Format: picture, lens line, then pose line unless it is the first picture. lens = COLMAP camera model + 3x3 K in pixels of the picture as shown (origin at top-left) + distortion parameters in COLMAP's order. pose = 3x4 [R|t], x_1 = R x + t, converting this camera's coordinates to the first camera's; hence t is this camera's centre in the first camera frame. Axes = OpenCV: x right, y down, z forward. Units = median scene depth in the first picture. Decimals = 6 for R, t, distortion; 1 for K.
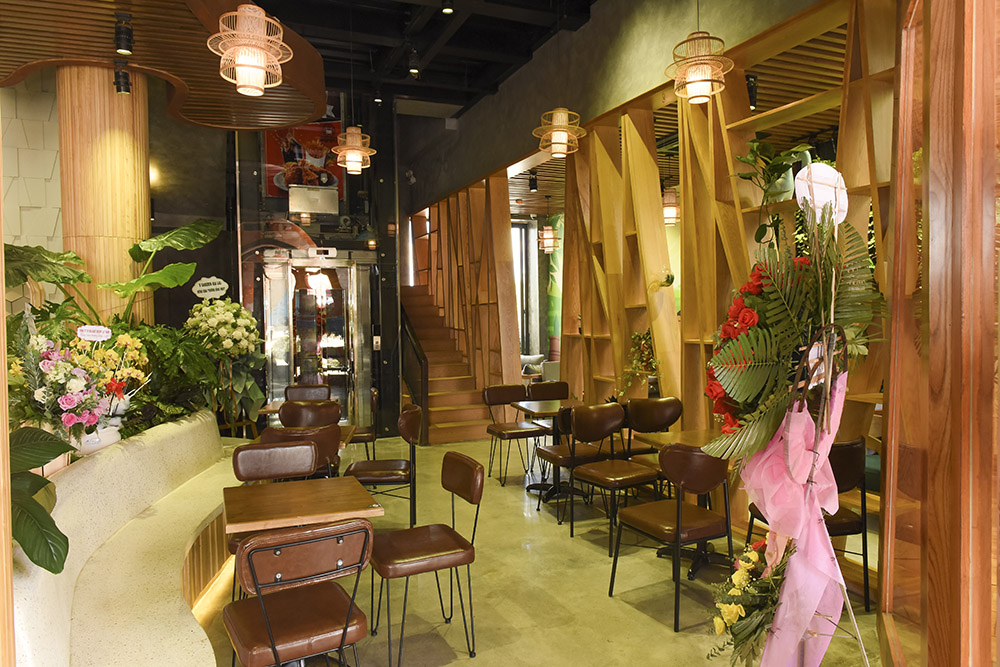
lens RADIAL K [[675.9, 0, 502.5], [0, 675.9, 328.8], [0, 0, 1]] dist [0.006974, -0.000067]
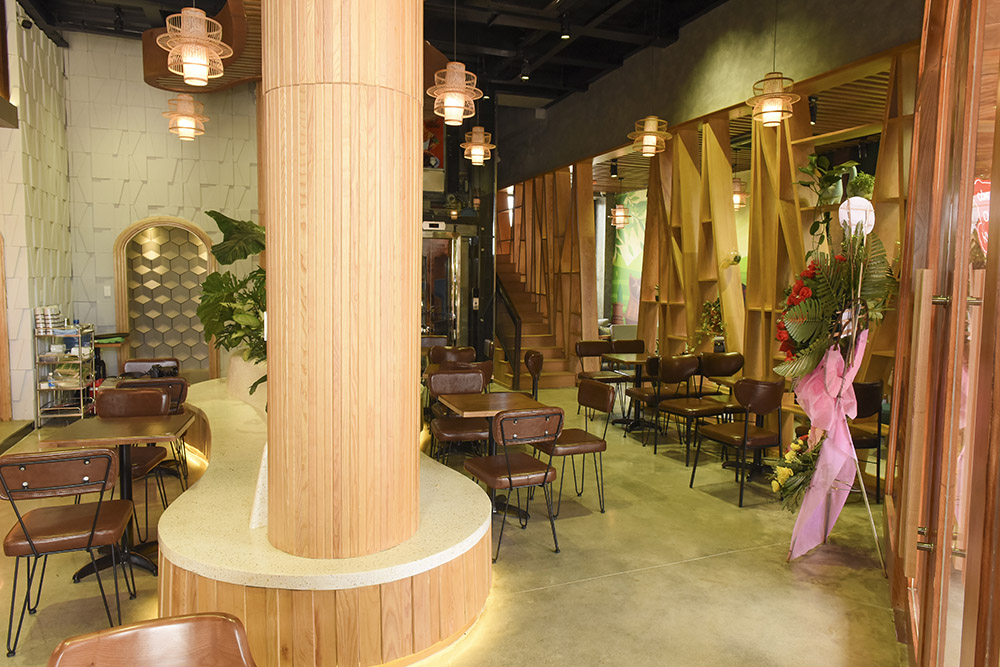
lens RADIAL K [[675.9, 0, 502.5], [0, 675.9, 328.8], [0, 0, 1]] dist [0.006974, -0.000067]
pose [[0.997901, 0.032816, -0.055831, -0.120924], [-0.029921, 0.998203, 0.051923, 0.003574], [0.057435, -0.050143, 0.997089, -0.300392]]
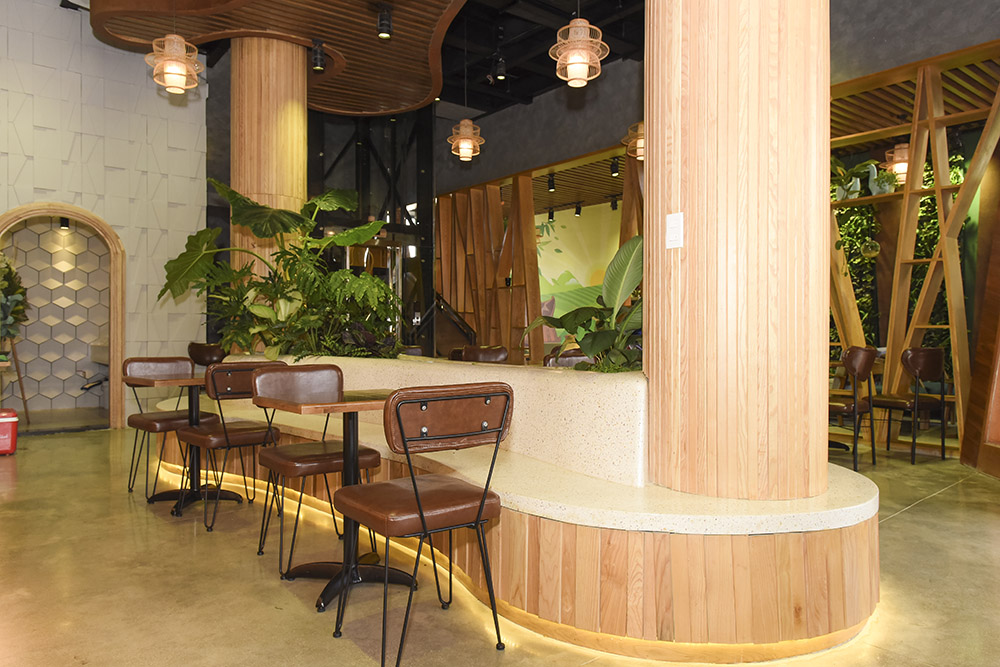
lens RADIAL K [[683.2, 0, 500.0], [0, 683.2, 333.5], [0, 0, 1]] dist [0.004028, -0.000213]
pose [[0.962086, 0.014966, 0.272337, -0.603617], [-0.008084, 0.999619, -0.026375, 0.123281], [-0.272628, 0.023173, 0.961840, -0.164663]]
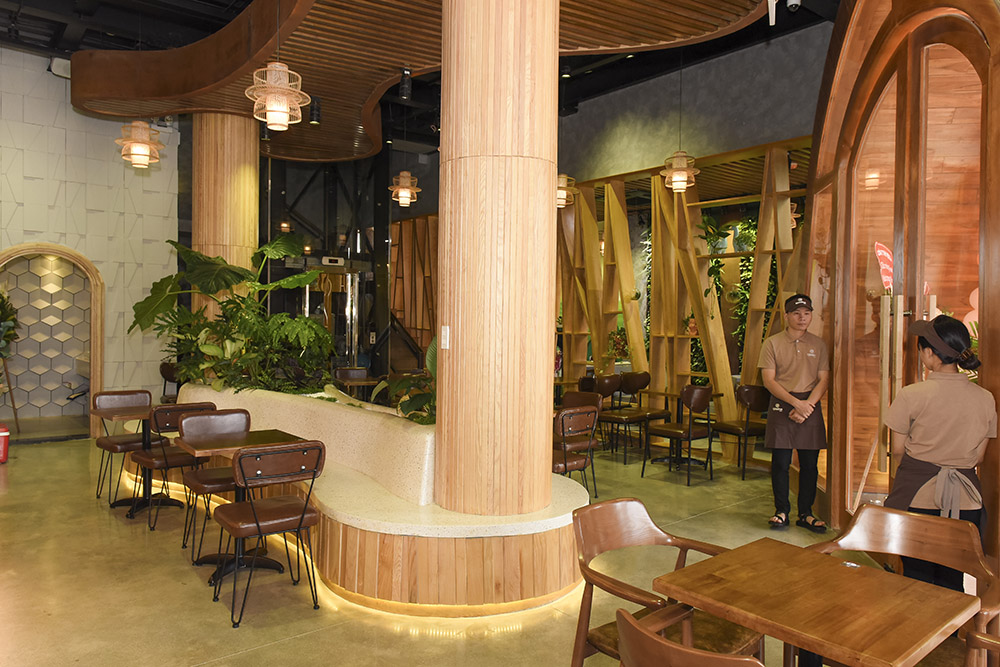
lens RADIAL K [[705.8, 0, 518.5], [0, 705.8, 333.4], [0, 0, 1]] dist [0.002921, 0.001683]
pose [[0.959255, 0.022399, 0.281652, -0.491939], [-0.019617, 0.999727, -0.012692, 0.040442], [-0.281860, 0.006650, 0.959433, -0.483962]]
